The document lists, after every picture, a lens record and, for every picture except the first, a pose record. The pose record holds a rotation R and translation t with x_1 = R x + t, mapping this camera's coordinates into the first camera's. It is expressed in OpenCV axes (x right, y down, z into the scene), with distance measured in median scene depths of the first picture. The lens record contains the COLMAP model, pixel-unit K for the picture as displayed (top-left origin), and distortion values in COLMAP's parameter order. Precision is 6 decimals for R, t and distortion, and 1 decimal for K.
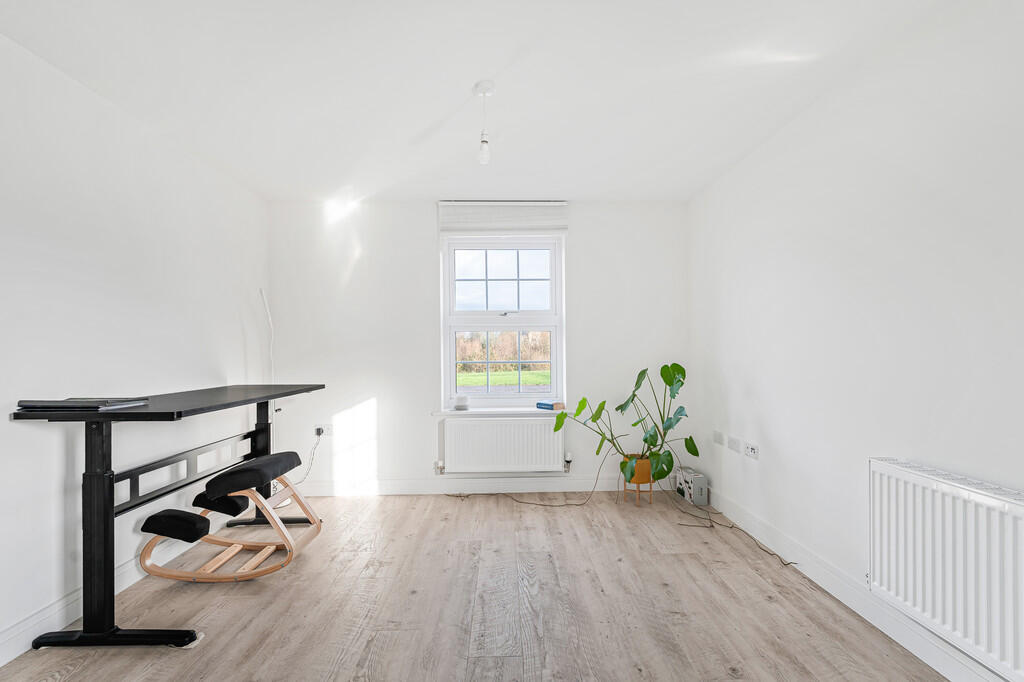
lens RADIAL K [[452.4, 0, 510.1], [0, 452.4, 350.0], [0, 0, 1]] dist [-0.000122, -0.000095]
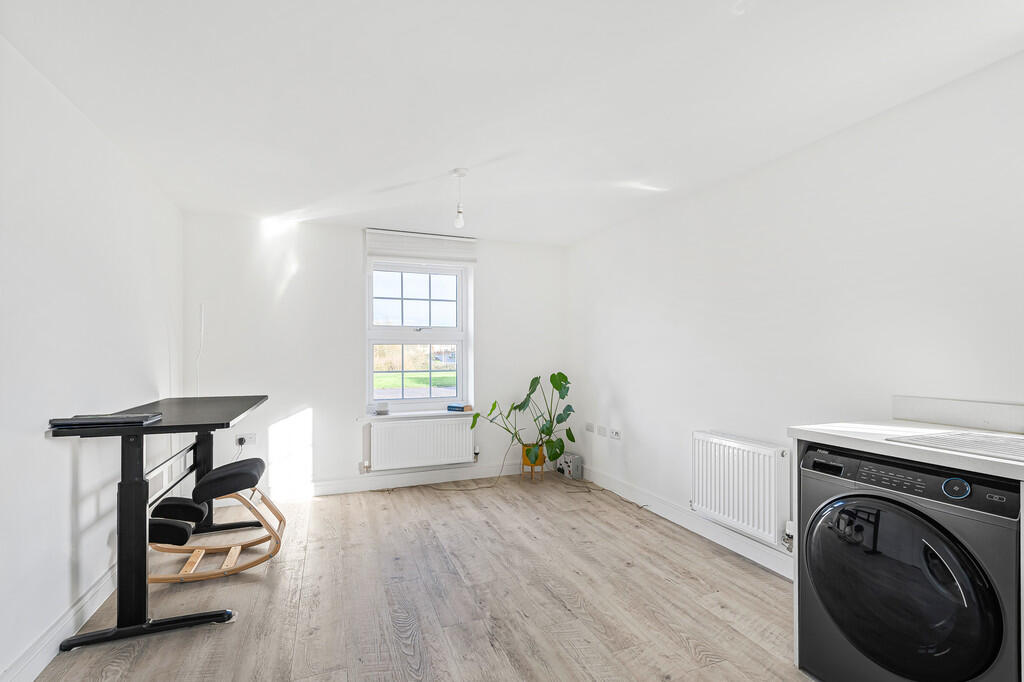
lens RADIAL K [[452.4, 0, 510.1], [0, 452.4, 350.0], [0, 0, 1]] dist [-0.000122, -0.000095]
pose [[0.938913, 0.009107, 0.344033, -0.237000], [-0.007189, 0.999951, -0.006851, -0.027184], [-0.344079, 0.003959, 0.938932, -0.196569]]
